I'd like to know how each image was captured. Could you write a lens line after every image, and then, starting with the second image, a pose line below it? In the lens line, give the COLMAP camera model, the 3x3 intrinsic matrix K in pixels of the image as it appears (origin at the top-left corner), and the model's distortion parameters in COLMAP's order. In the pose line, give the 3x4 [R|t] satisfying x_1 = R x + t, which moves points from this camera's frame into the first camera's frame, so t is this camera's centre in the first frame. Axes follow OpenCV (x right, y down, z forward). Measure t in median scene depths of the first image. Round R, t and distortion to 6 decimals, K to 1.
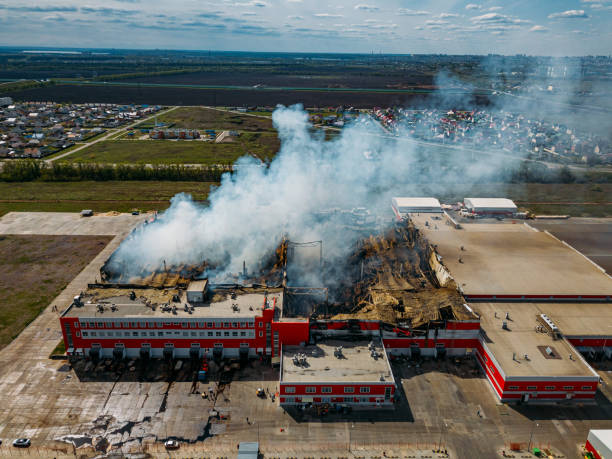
lens RADIAL K [[467.5, 0, 306.0], [0, 467.5, 229.5], [0, 0, 1]] dist [0.011274, 0.000599]
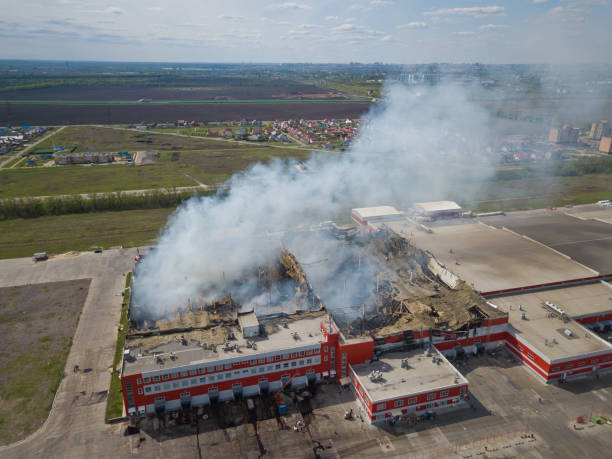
lens RADIAL K [[466.6, 0, 306.0], [0, 466.6, 229.5], [0, 0, 1]] dist [0.026631, 0.001145]
pose [[0.964662, -0.098227, 0.244498, -0.349629], [0.102355, 0.994739, -0.004206, -0.055760], [-0.242799, 0.029083, 0.969641, 0.008557]]
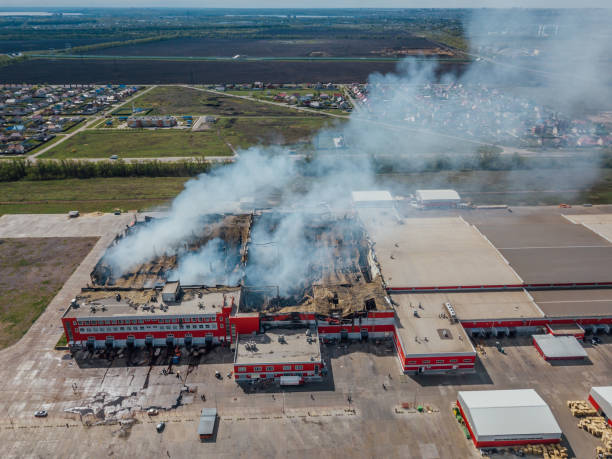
lens RADIAL K [[483.5, 0, 306.0], [0, 483.5, 229.5], [0, 0, 1]] dist [0.006950, 0.000842]
pose [[0.999541, -0.024916, 0.017219, 0.111691], [0.023661, 0.997297, 0.069568, -0.118526], [-0.018906, -0.069128, 0.997429, -0.282788]]
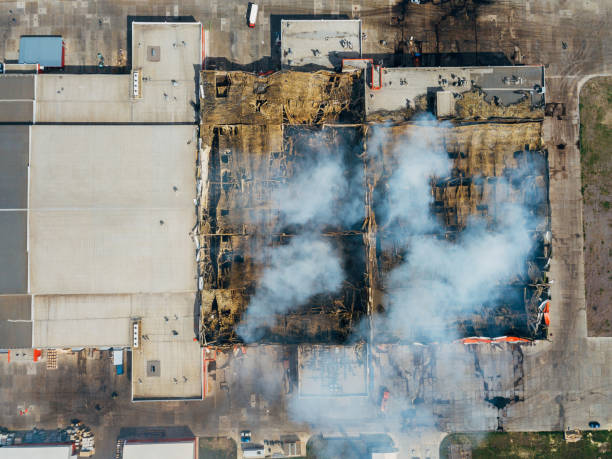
lens RADIAL K [[466.6, 0, 306.0], [0, 466.6, 229.5], [0, 0, 1]] dist [0.026631, 0.001145]
pose [[-0.999477, -0.010437, -0.030599, 0.126833], [-0.025792, -0.313304, 0.949303, -1.046762], [-0.019495, 0.949596, 0.312871, 0.974377]]
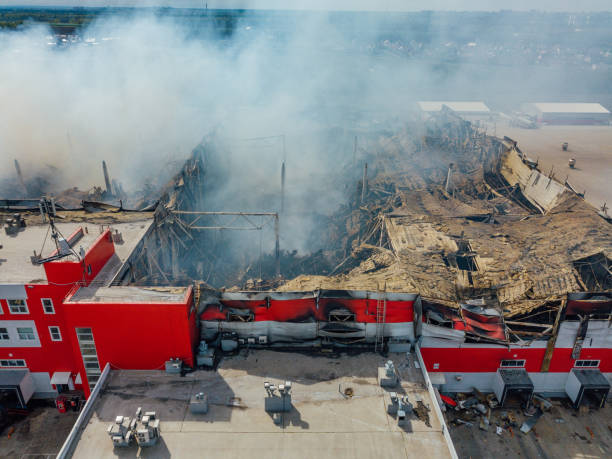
lens RADIAL K [[475.2, 0, 306.0], [0, 475.2, 229.5], [0, 0, 1]] dist [0.005682, 0.002801]
pose [[0.999985, 0.001659, -0.005189, 0.080591], [-0.001296, 0.997597, 0.069274, 0.121858], [0.005292, -0.069266, 0.997584, 0.647555]]
